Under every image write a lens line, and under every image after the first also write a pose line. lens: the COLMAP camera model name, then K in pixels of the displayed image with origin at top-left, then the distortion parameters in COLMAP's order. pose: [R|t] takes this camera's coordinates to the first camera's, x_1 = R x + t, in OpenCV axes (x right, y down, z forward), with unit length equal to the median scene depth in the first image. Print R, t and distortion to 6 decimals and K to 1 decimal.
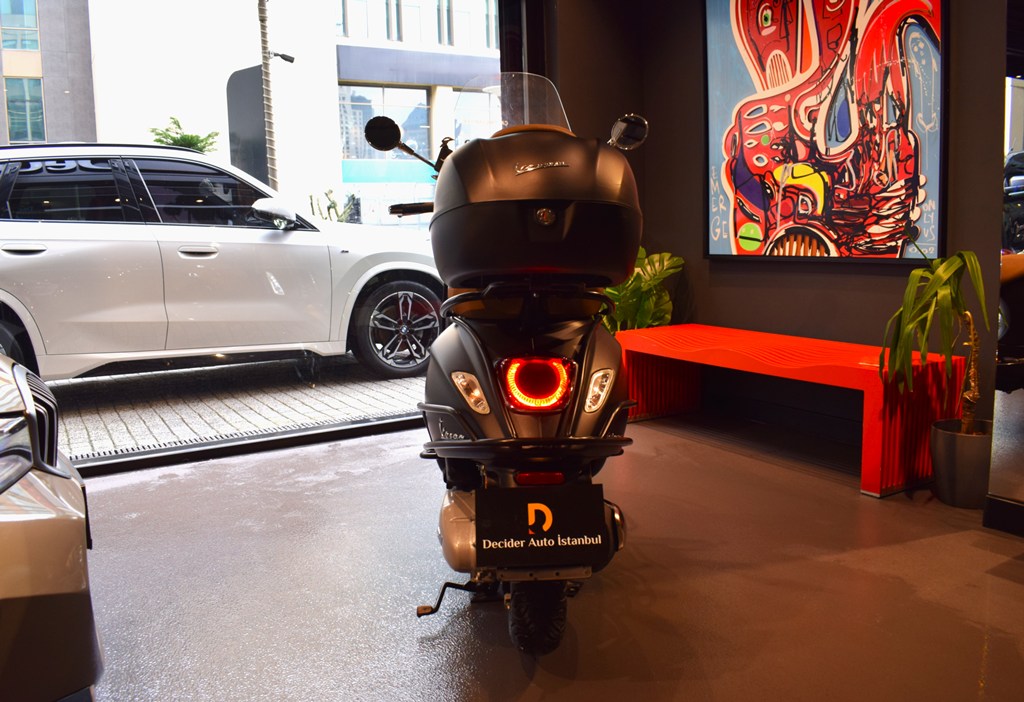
lens RADIAL K [[838.6, 0, 512.0], [0, 838.6, 351.0], [0, 0, 1]] dist [-0.104621, 0.016187]
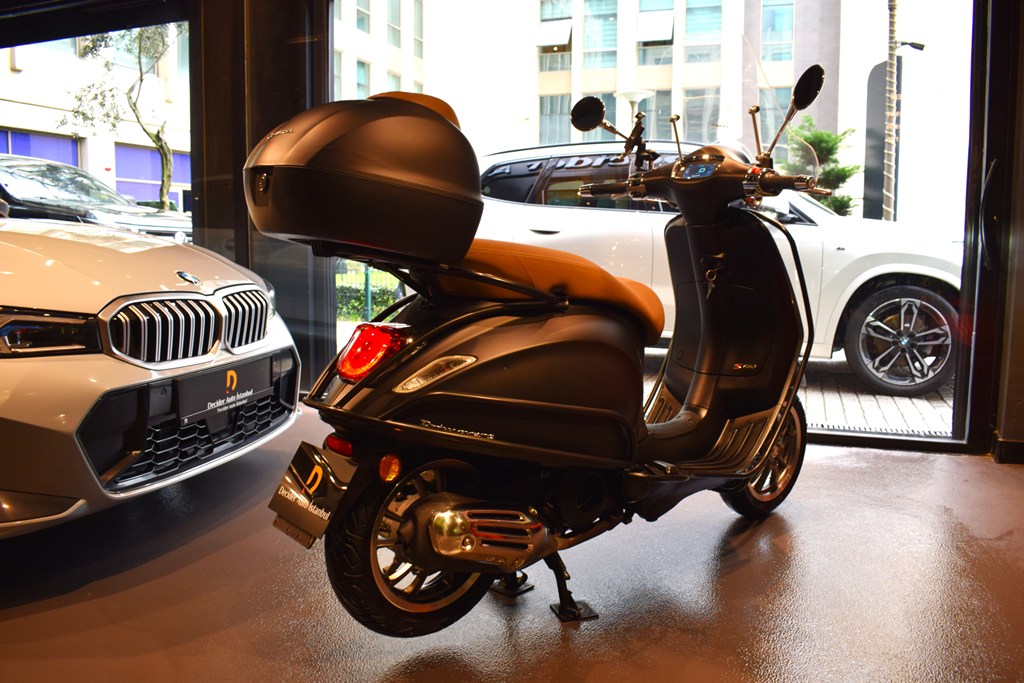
lens RADIAL K [[824.4, 0, 512.0], [0, 824.4, 341.5], [0, 0, 1]] dist [-0.090161, -0.004353]
pose [[0.639740, 0.124518, -0.758438, 0.377144], [-0.133870, 0.989758, 0.049577, -0.019661], [0.756843, 0.069815, 0.649857, 0.216741]]
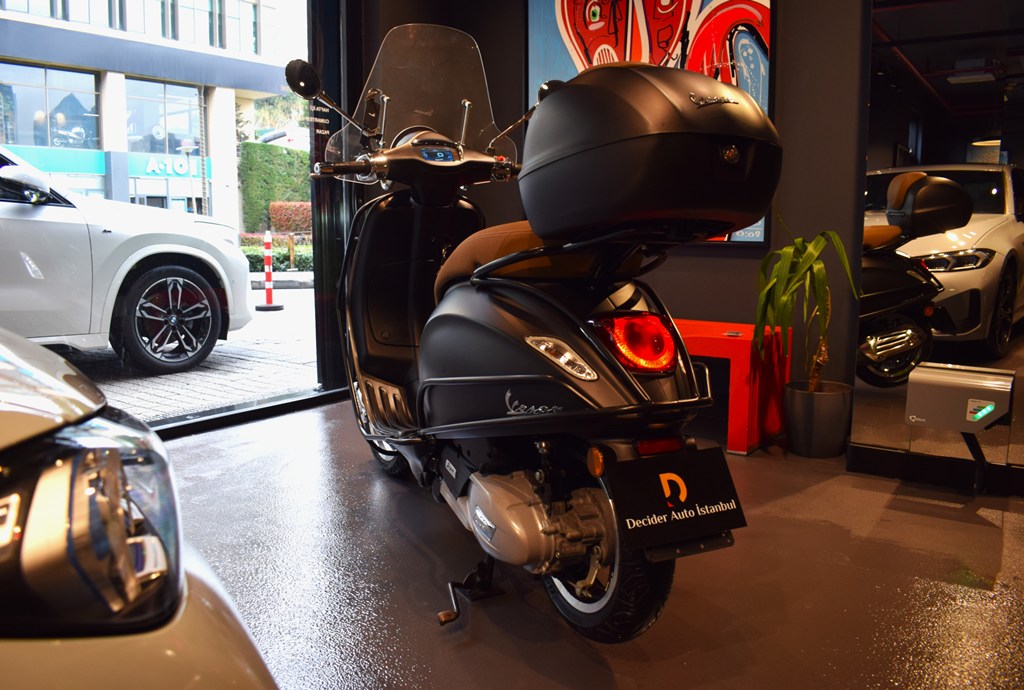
lens RADIAL K [[798.3, 0, 512.0], [0, 798.3, 345.0], [0, 0, 1]] dist [-0.093485, 0.006205]
pose [[0.915467, -0.026532, 0.401517, -0.205974], [0.028035, 0.999605, 0.002134, 0.015480], [-0.401415, 0.009303, 0.915849, 0.118381]]
